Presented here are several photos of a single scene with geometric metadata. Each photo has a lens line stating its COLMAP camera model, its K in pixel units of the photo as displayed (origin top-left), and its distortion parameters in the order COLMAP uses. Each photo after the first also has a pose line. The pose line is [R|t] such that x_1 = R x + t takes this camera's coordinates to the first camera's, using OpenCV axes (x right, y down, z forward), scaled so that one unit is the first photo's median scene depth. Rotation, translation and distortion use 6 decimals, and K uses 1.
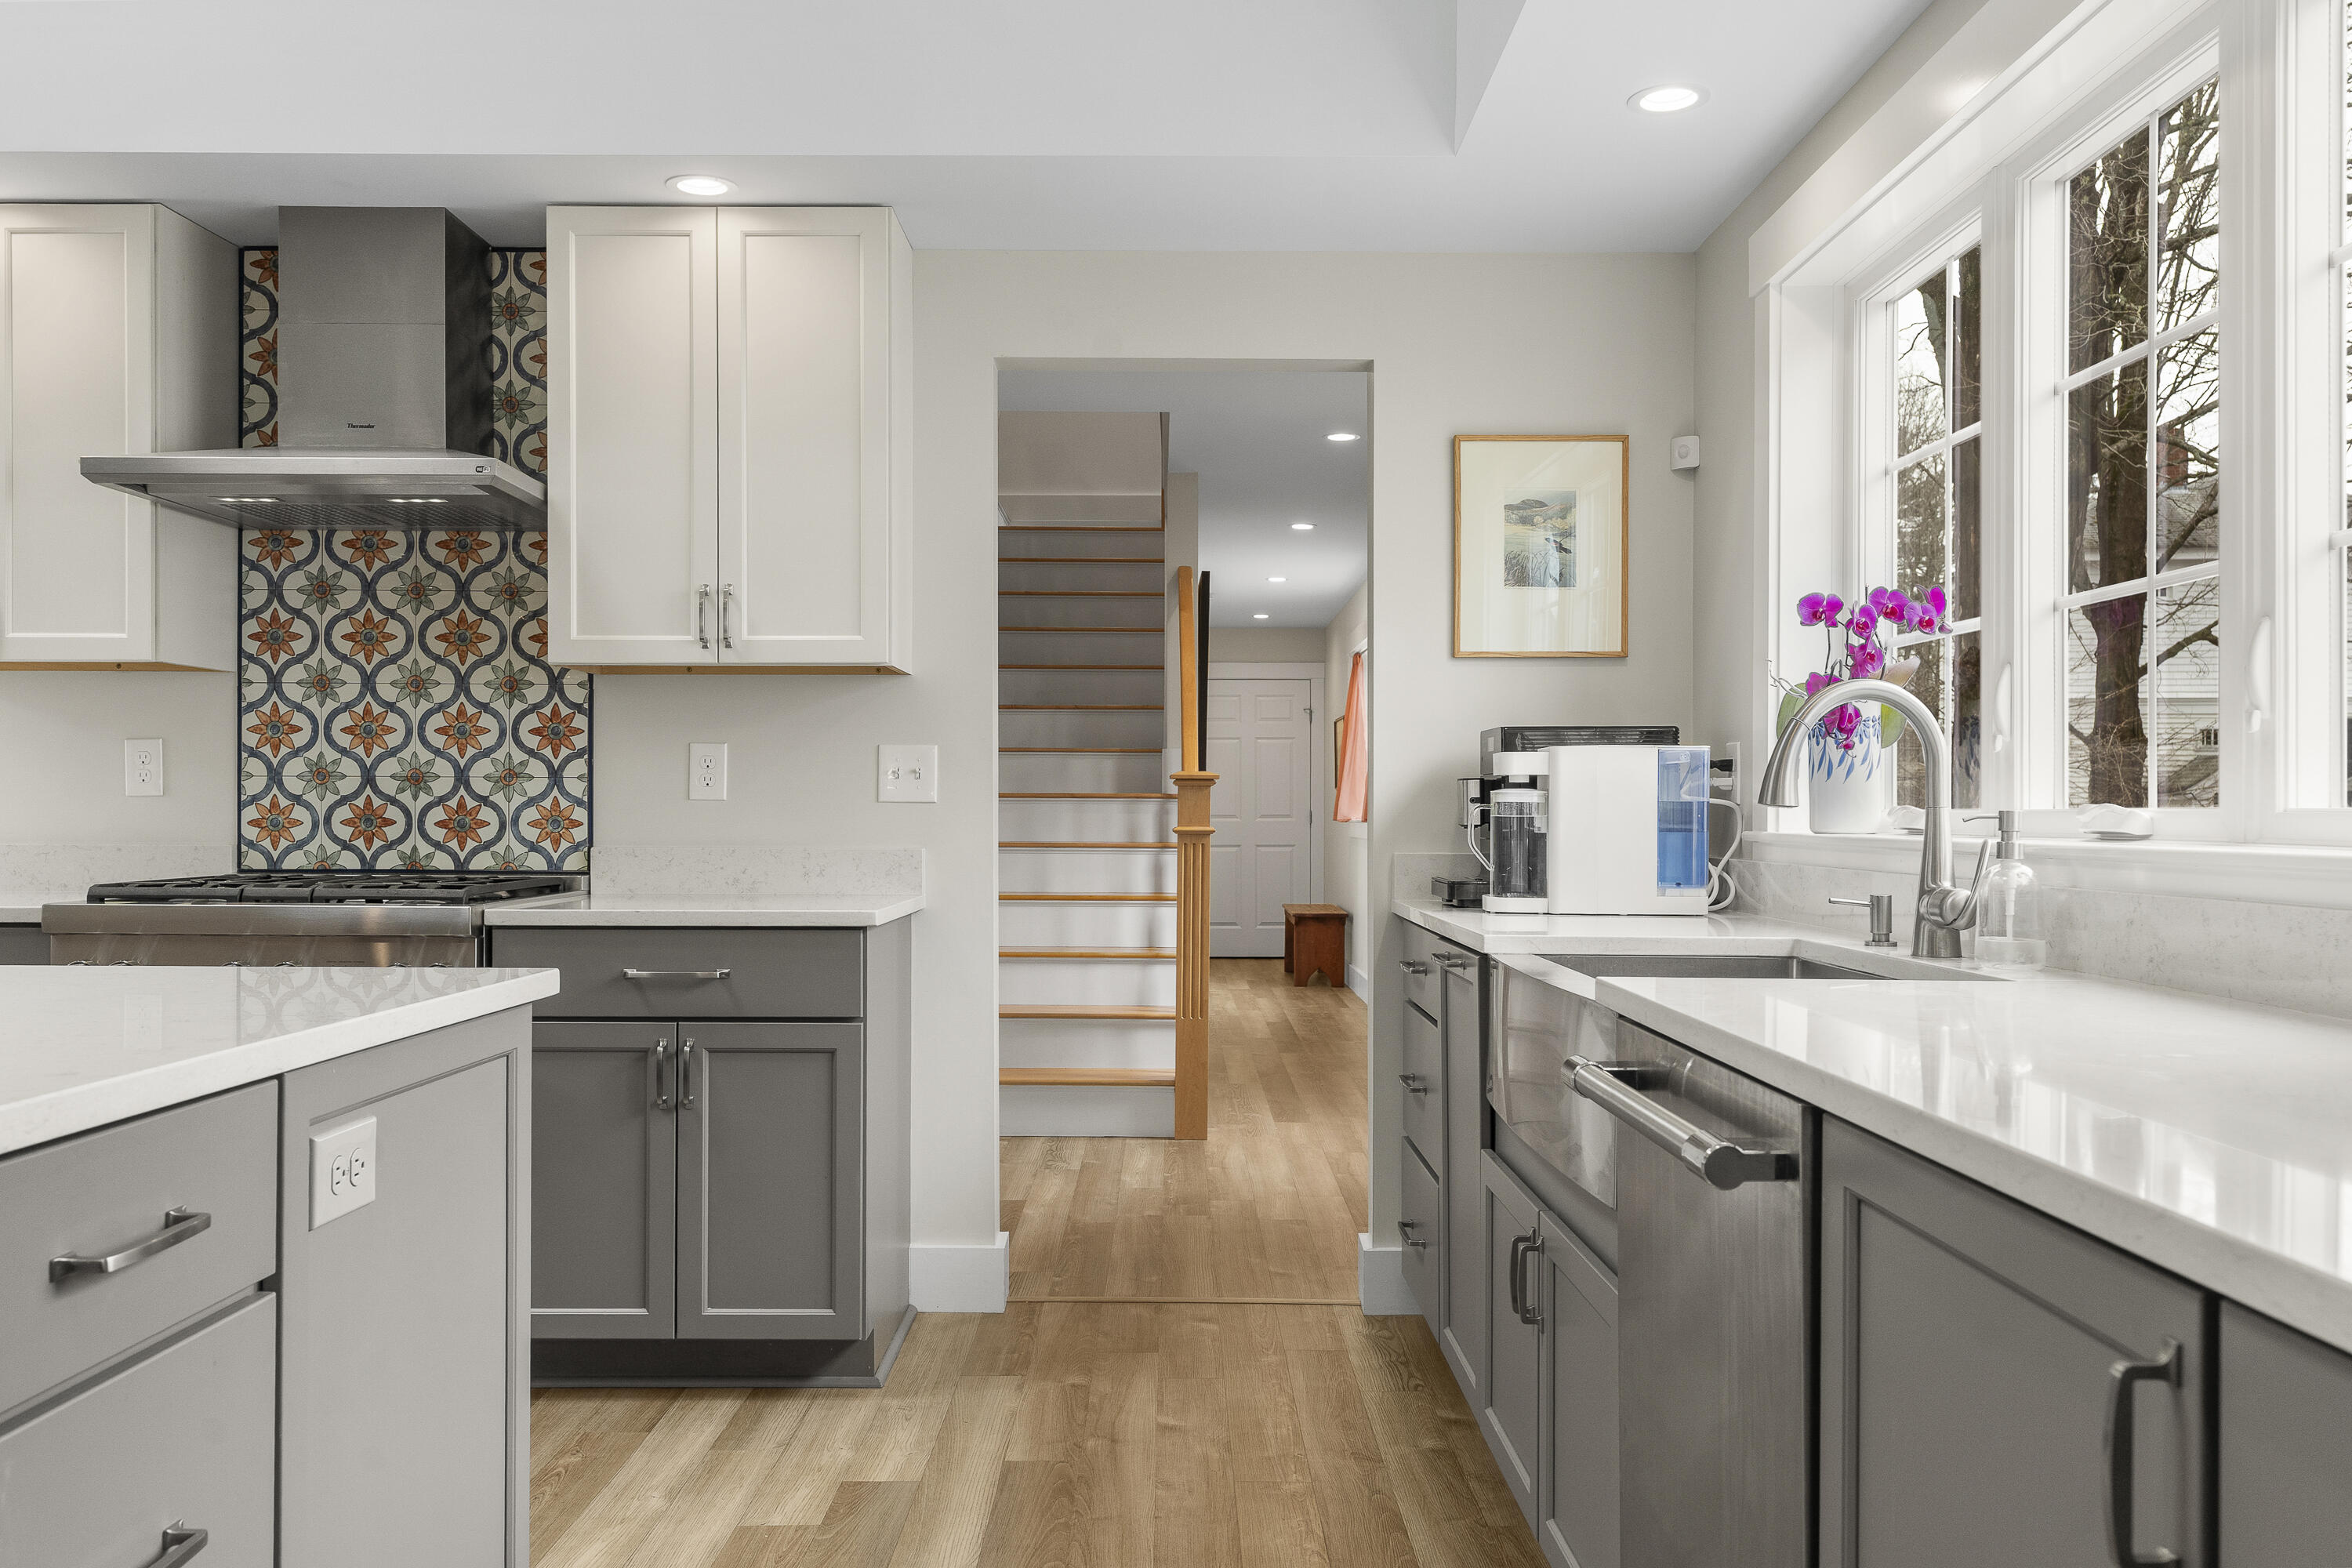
lens RADIAL K [[1858.2, 0, 1158.0], [0, 1858.2, 804.7], [0, 0, 1]] dist [0.002013, 0.005041]
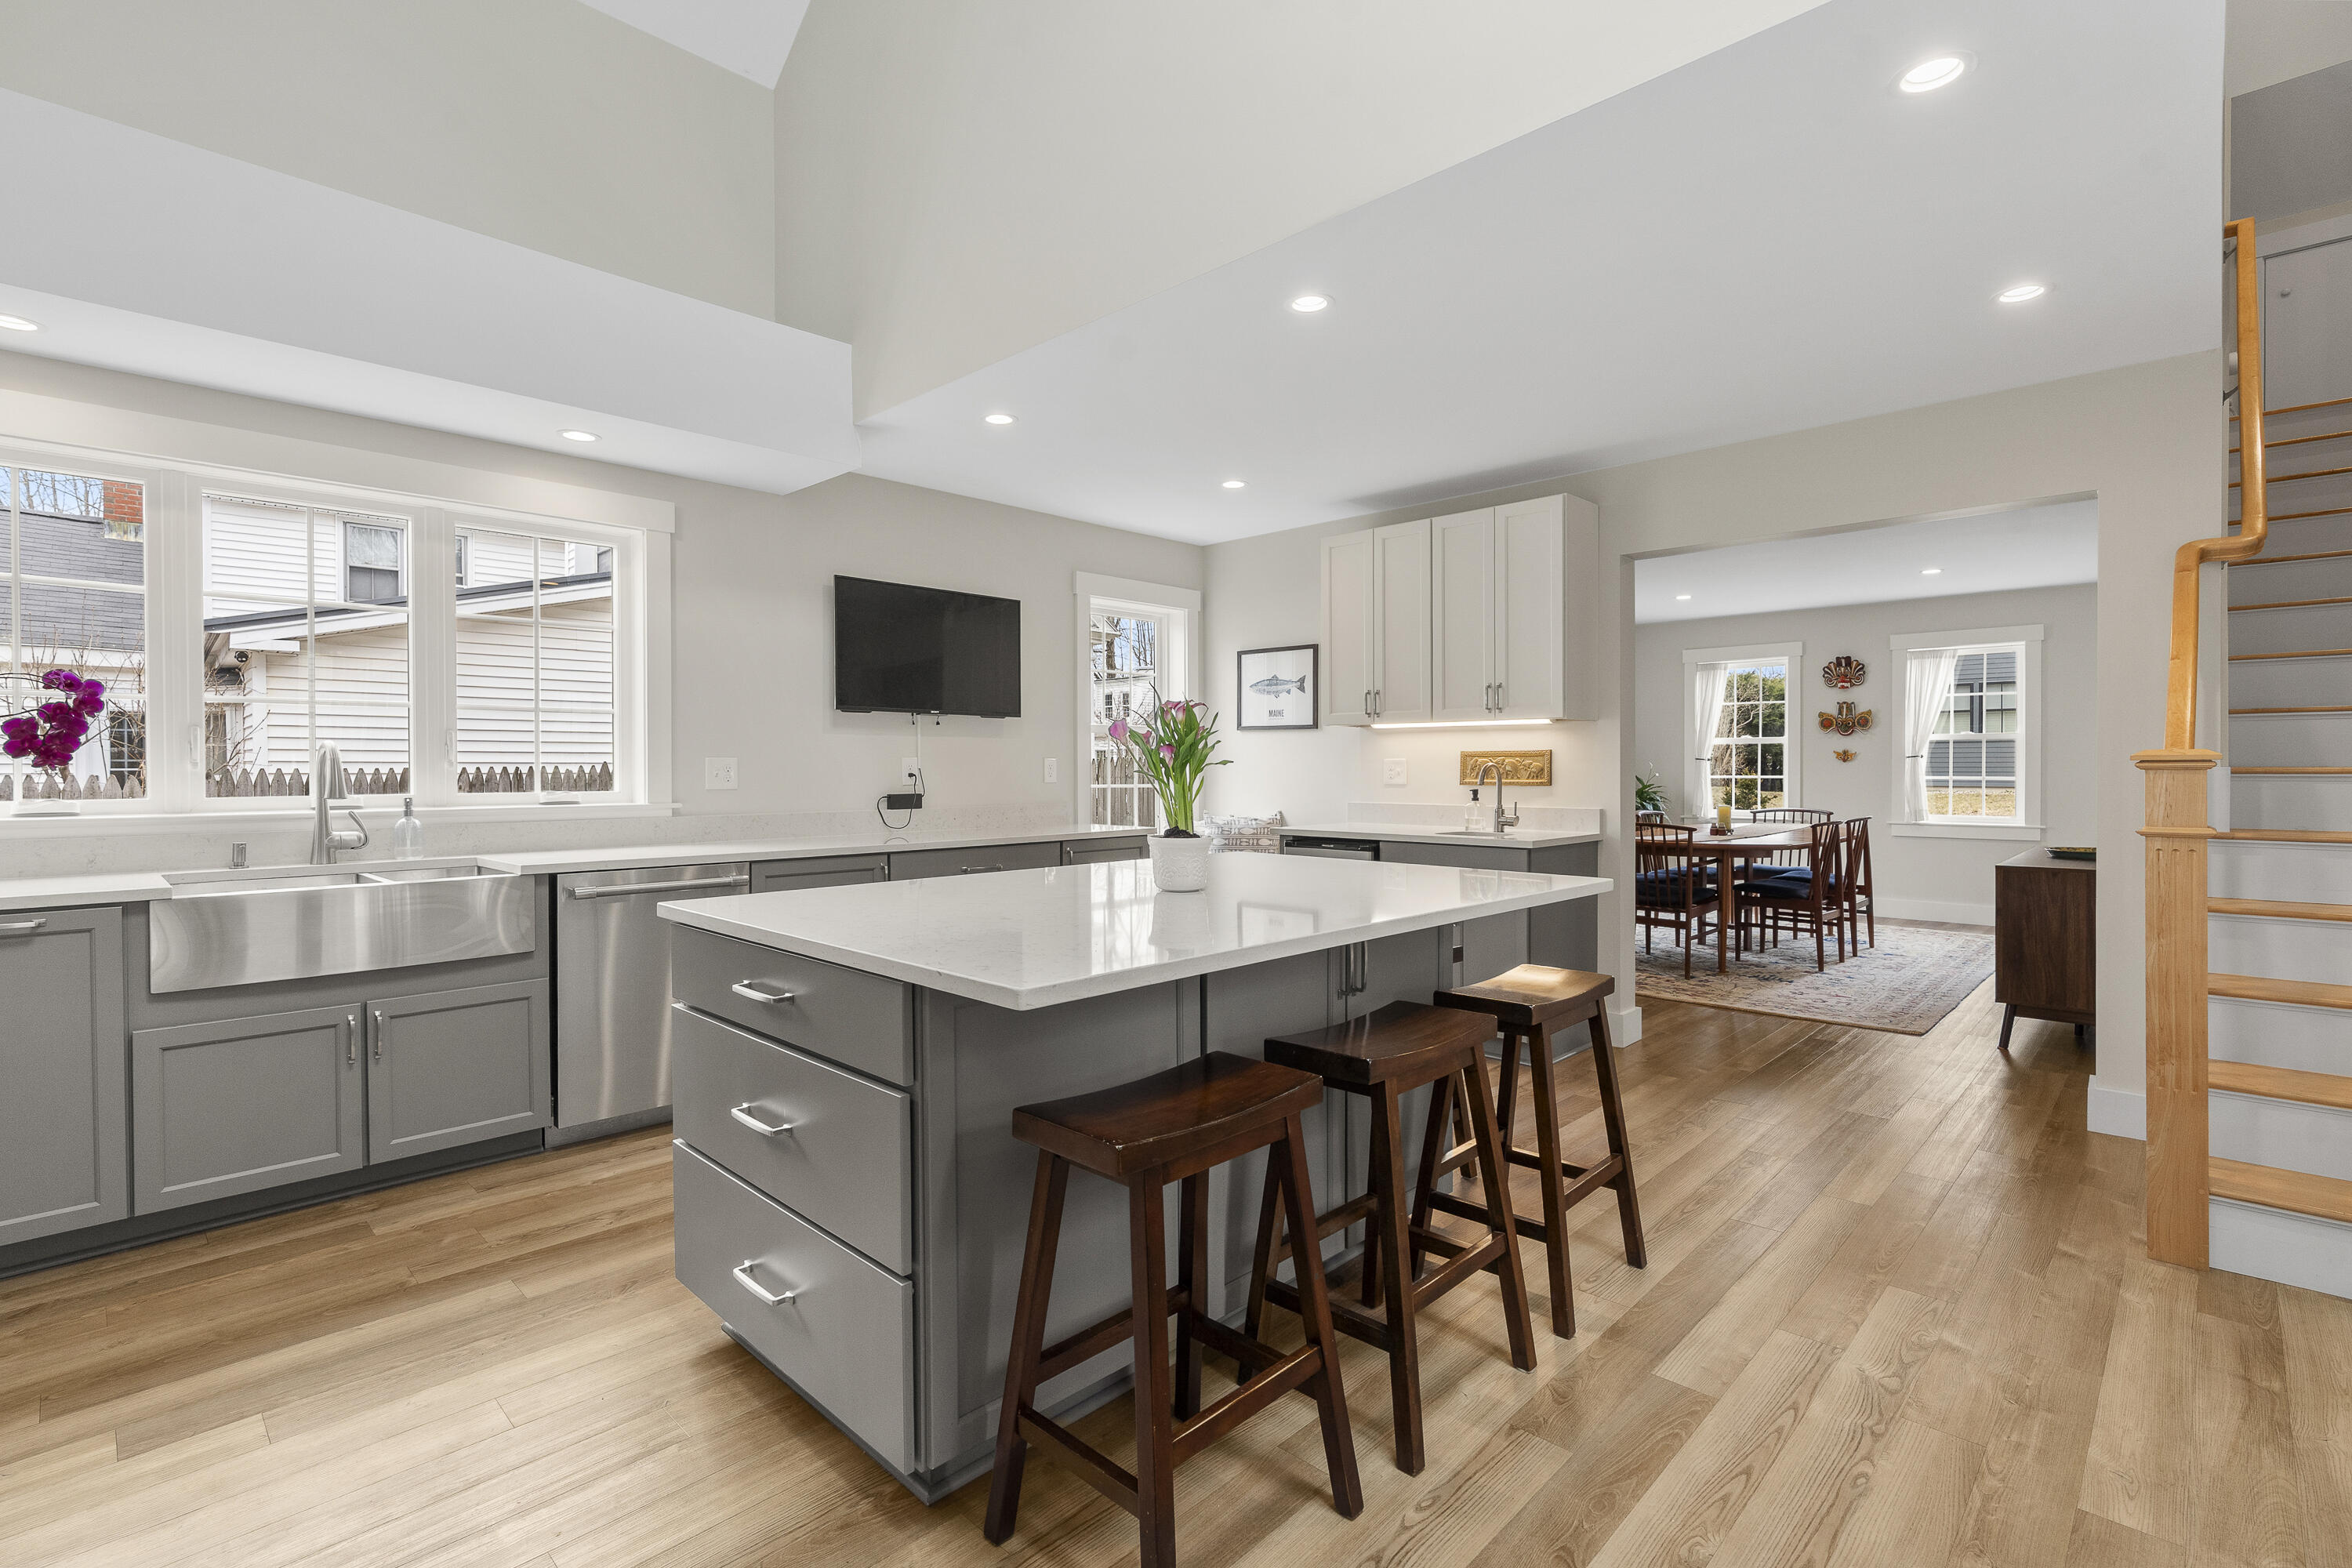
lens RADIAL K [[1079.1, 0, 1169.0], [0, 1079.1, 775.2], [0, 0, 1]] dist [-0.006962, 0.002634]
pose [[-0.722346, -0.008243, 0.691483, -0.762392], [-0.003213, 0.999958, 0.008563, -0.025117], [-0.691525, 0.003963, -0.722342, 0.767967]]
